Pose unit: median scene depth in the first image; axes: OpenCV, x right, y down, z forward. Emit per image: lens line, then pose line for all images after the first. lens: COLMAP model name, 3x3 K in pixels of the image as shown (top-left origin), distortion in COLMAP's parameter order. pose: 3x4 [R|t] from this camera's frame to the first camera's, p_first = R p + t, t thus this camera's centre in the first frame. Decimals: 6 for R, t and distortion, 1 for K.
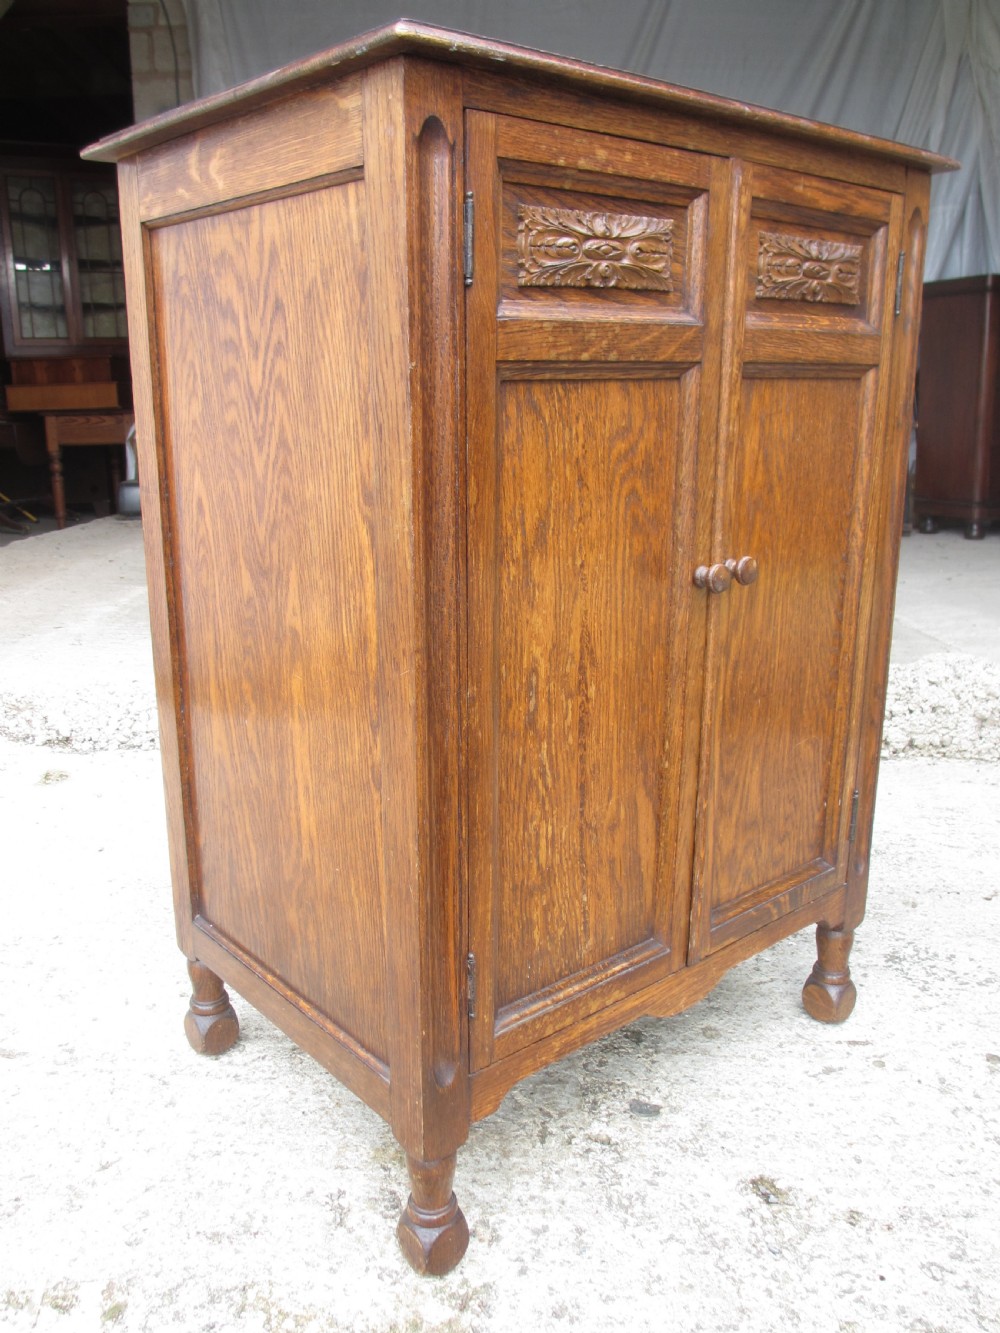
lens RADIAL K [[1070.2, 0, 499.9], [0, 1070.2, 652.9], [0, 0, 1]] dist [-0.067533, 0.013327]
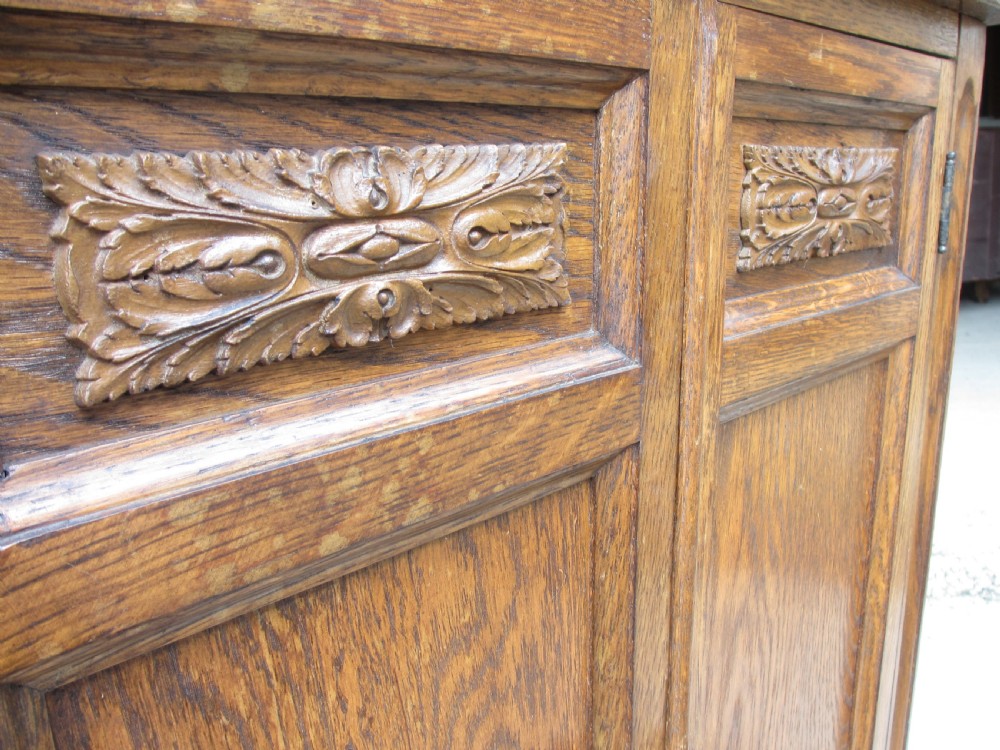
lens RADIAL K [[838.1, 0, 500.0], [0, 838.1, 375.0], [0, 0, 1]] dist [-0.054923, 0.009793]
pose [[0.998540, -0.033400, 0.042462, 0.119224], [0.034688, 0.998948, -0.029982, -0.304479], [-0.041416, 0.031411, 0.998648, 0.663073]]
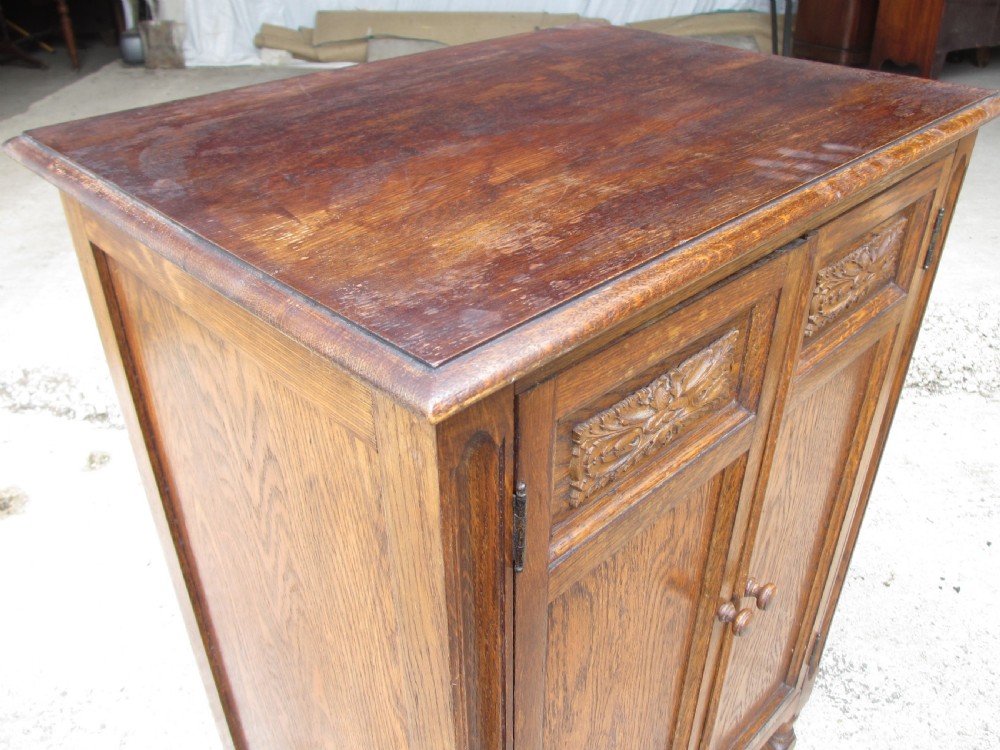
lens RADIAL K [[819.8, 0, 504.1], [0, 819.8, 378.3], [0, 0, 1]] dist [-0.056160, 0.011121]
pose [[0.997590, -0.040477, 0.056347, -0.057952], [0.022852, 0.958555, 0.283991, -0.552802], [-0.065507, -0.282019, 0.957170, 0.377704]]
